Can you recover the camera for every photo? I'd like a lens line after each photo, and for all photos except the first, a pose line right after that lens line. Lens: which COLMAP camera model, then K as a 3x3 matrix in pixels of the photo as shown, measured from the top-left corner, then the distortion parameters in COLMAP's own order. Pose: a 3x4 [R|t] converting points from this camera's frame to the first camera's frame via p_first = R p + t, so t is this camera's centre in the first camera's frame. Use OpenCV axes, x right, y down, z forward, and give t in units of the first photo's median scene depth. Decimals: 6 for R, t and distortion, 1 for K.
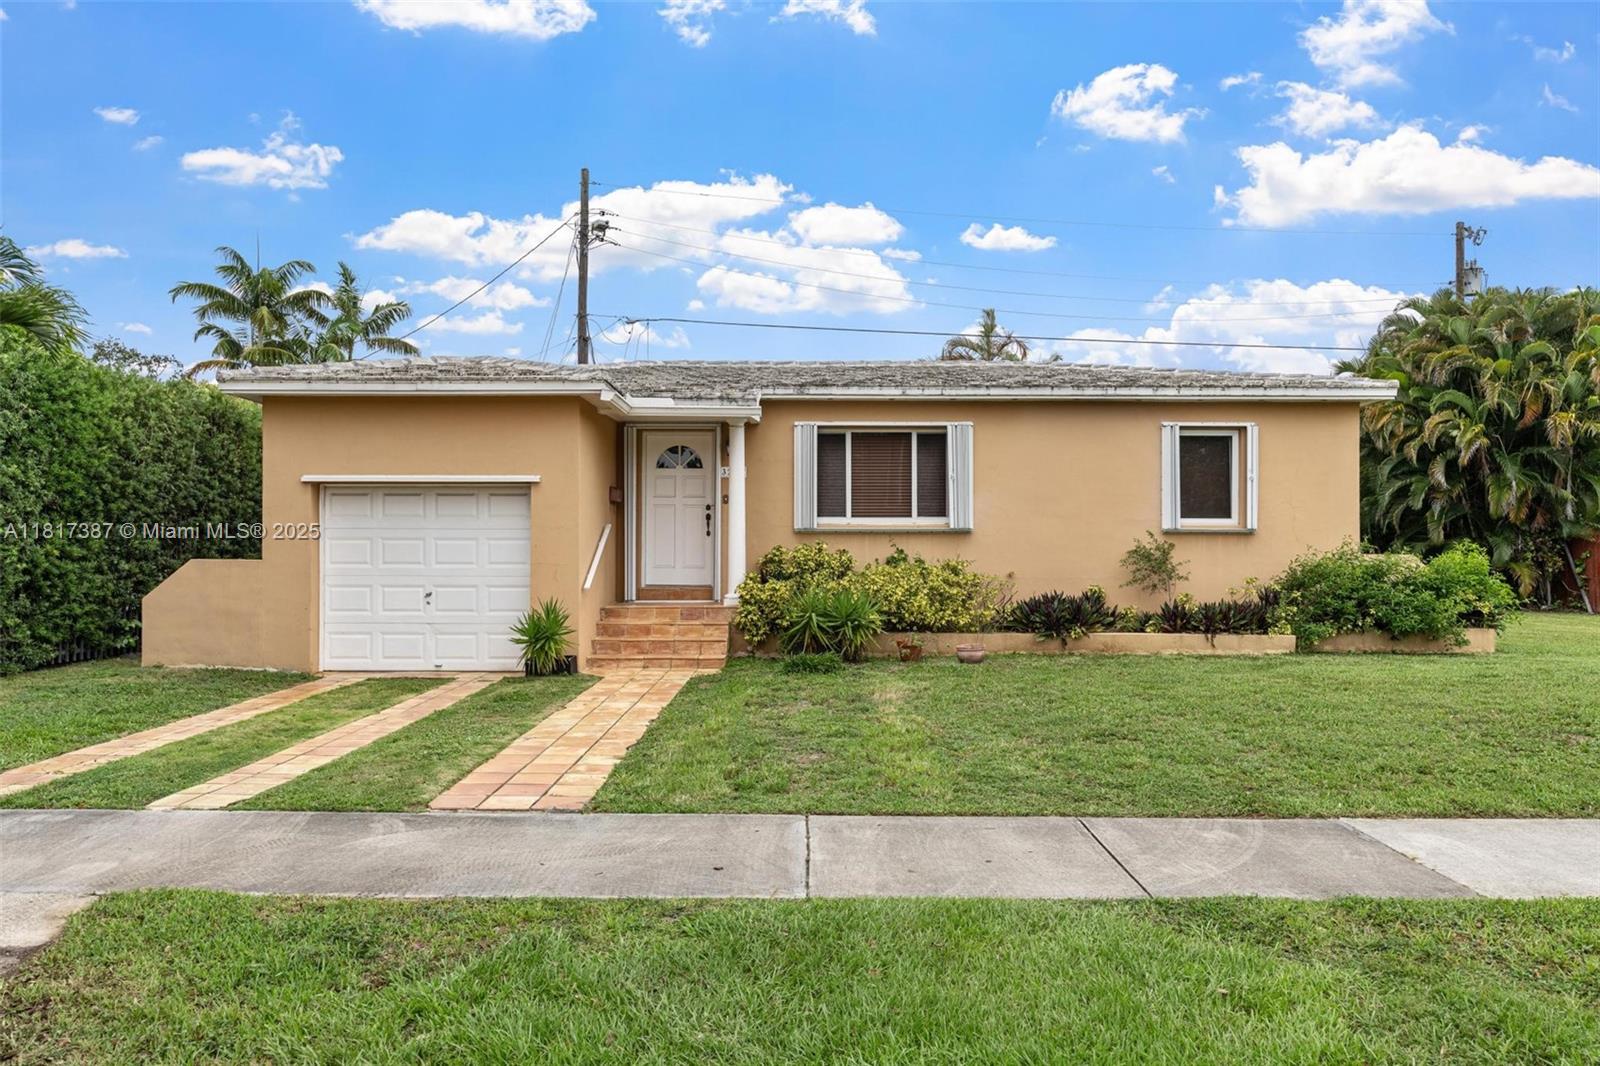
lens RADIAL K [[1138.3, 0, 799.1], [0, 1138.3, 549.9], [0, 0, 1]] dist [0.007248, 0.003024]
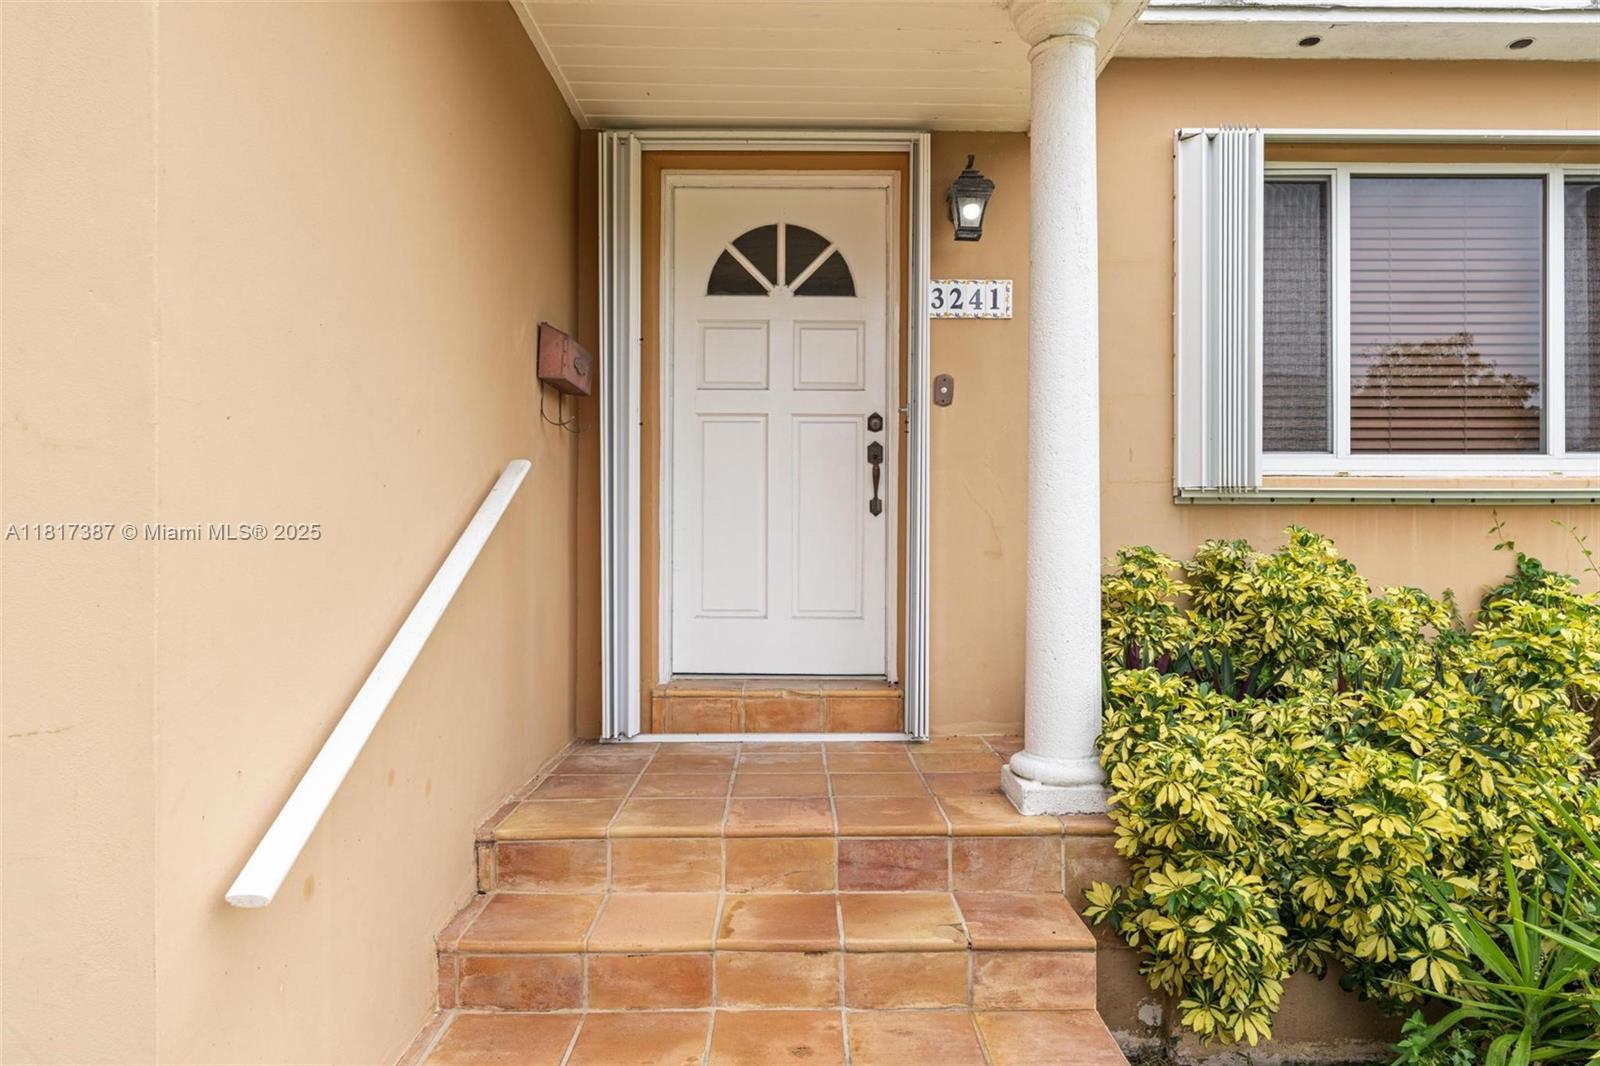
lens RADIAL K [[1007.4, 0, 800.0], [0, 1007.4, 533.0], [0, 0, 1]] dist [0.000705, -0.000262]
pose [[0.999965, -0.001561, 0.008179, -0.113479], [0.001561, 0.999999, -0.000055, -0.008061], [-0.008179, 0.000068, 0.999967, 0.803953]]
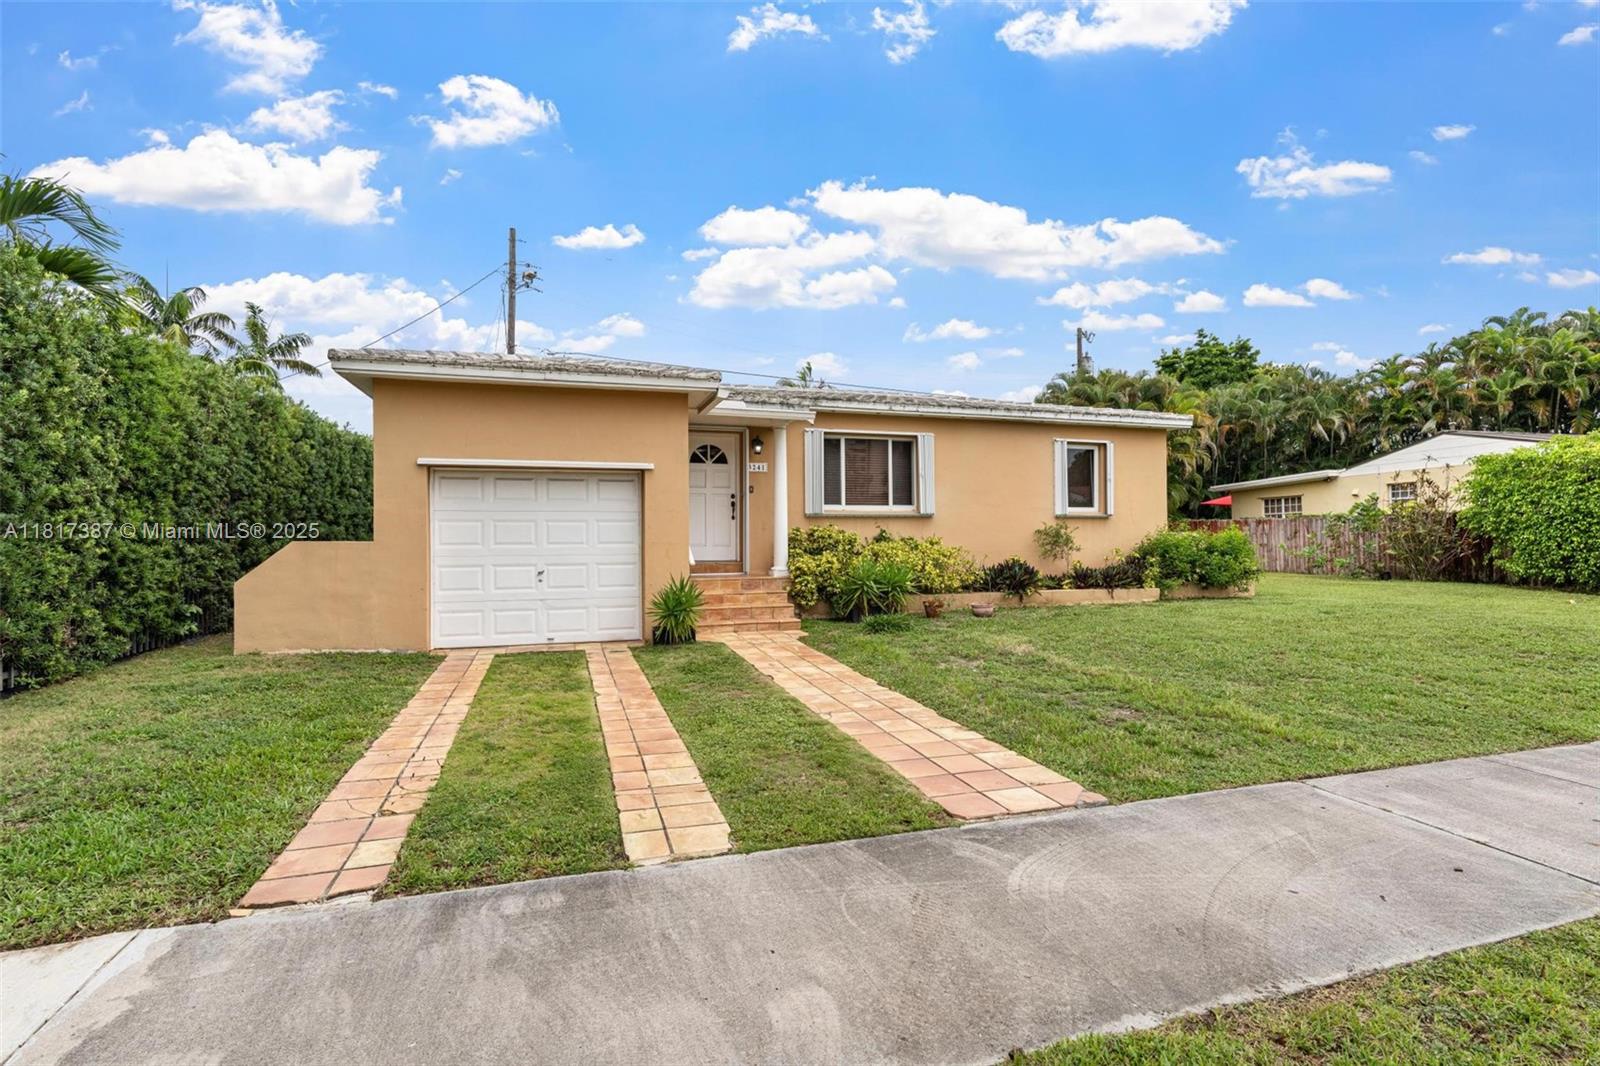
lens RADIAL K [[760.5, 0, 800.0], [0, 760.5, 533.0], [0, 0, 1]] dist [-0.003237, -0.000259]
pose [[0.951633, -0.005594, 0.307186, -0.289270], [0.006423, 0.999978, -0.001689, 0.004229], [-0.307170, 0.003580, 0.951648, 0.226918]]
